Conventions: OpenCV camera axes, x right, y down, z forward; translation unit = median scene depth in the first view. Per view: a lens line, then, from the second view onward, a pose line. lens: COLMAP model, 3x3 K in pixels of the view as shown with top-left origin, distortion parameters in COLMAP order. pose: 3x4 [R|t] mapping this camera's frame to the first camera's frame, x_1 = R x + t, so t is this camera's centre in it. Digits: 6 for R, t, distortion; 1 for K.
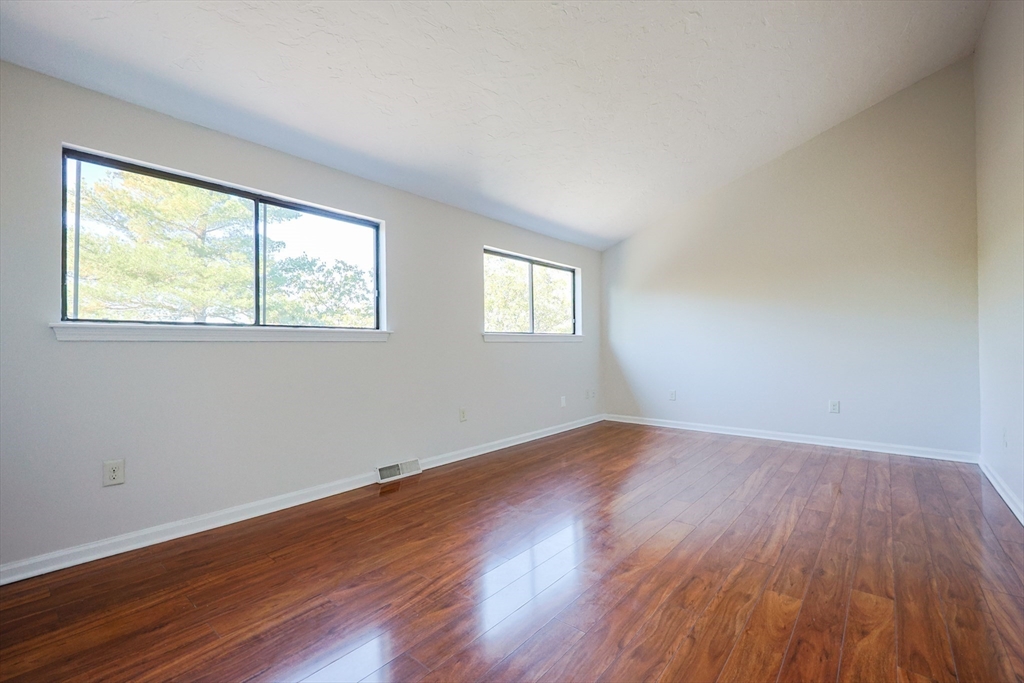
lens RADIAL K [[441.6, 0, 514.1], [0, 441.6, 341.3], [0, 0, 1]] dist [-0.001505, 0.000078]
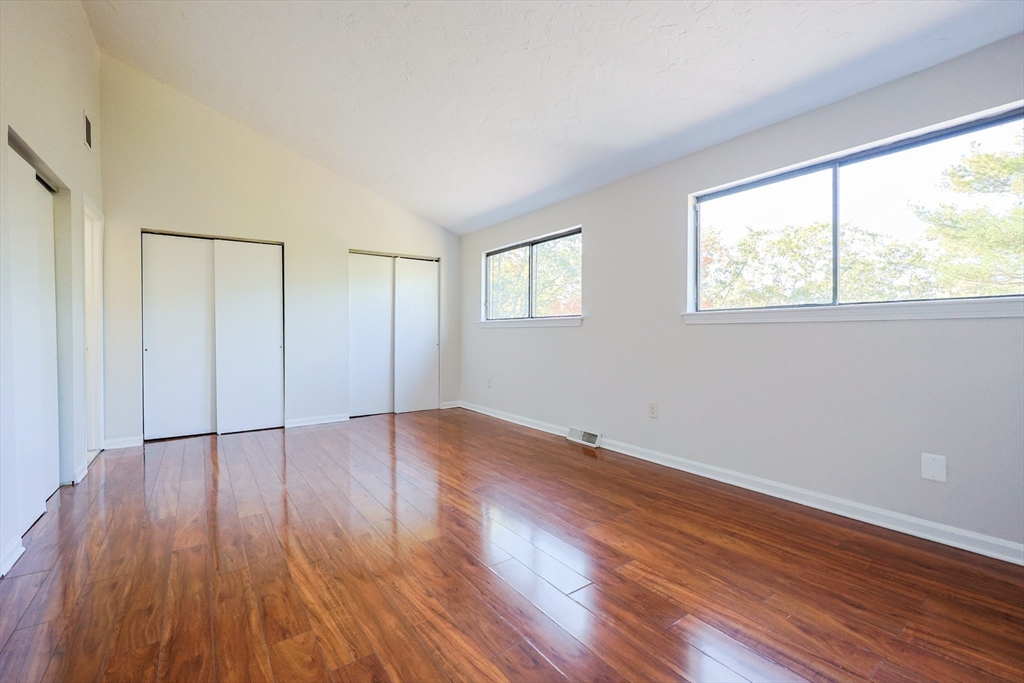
lens RADIAL K [[441.6, 0, 514.1], [0, 441.6, 341.3], [0, 0, 1]] dist [-0.001505, 0.000078]
pose [[-0.247448, 0.028219, -0.968490, 0.867336], [0.017169, 0.999547, 0.024737, 0.008939], [0.968749, -0.010507, -0.247820, 1.074314]]
